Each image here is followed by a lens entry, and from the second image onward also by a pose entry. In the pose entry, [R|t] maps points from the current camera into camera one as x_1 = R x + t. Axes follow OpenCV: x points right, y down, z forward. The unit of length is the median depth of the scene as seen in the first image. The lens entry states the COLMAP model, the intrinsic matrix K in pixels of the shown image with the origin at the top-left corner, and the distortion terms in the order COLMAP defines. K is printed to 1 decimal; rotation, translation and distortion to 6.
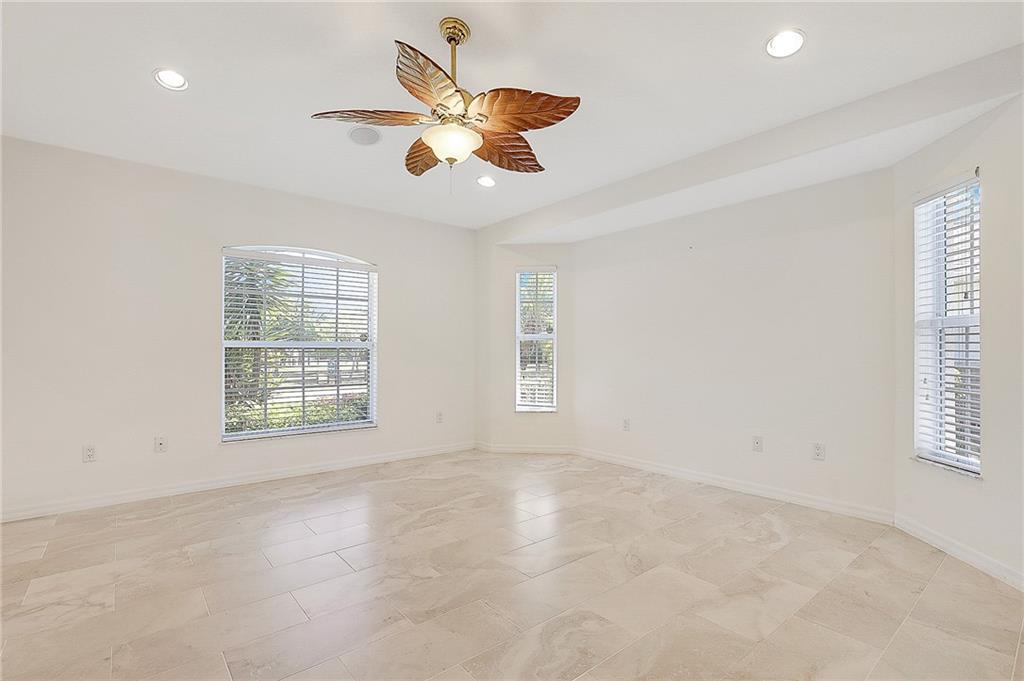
lens RADIAL K [[484.8, 0, 512.9], [0, 484.8, 354.8], [0, 0, 1]] dist [0.000432, -0.000052]
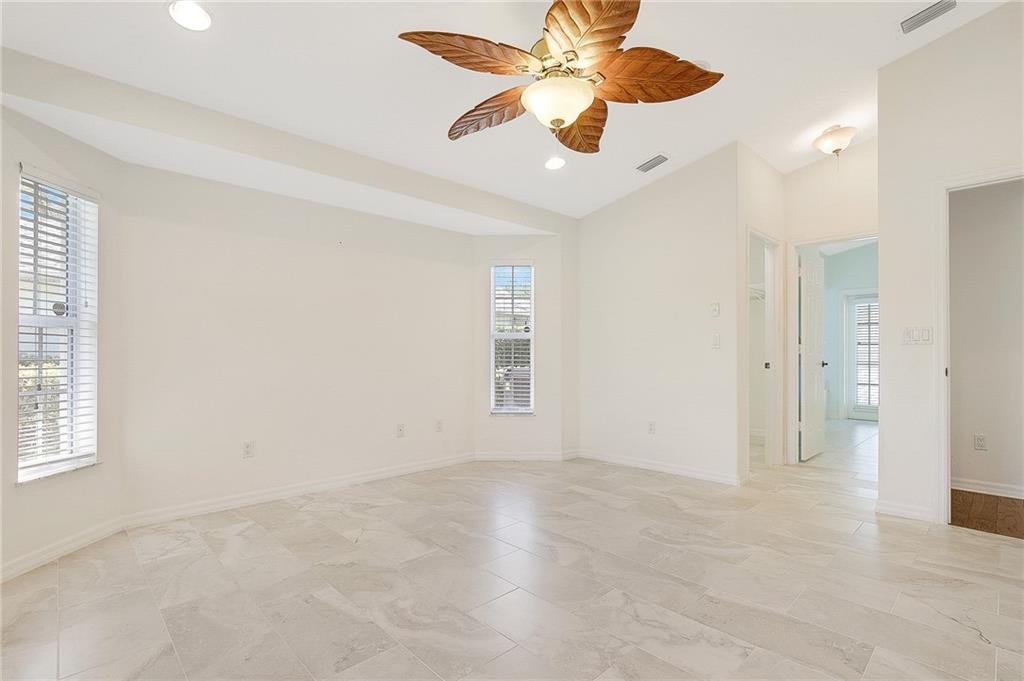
lens RADIAL K [[484.8, 0, 512.9], [0, 484.8, 354.8], [0, 0, 1]] dist [0.000432, -0.000052]
pose [[-0.094550, 0.003681, 0.995513, -0.871882], [0.003163, 0.999989, -0.003397, 0.000559], [-0.995515, 0.002828, -0.094560, 1.046195]]
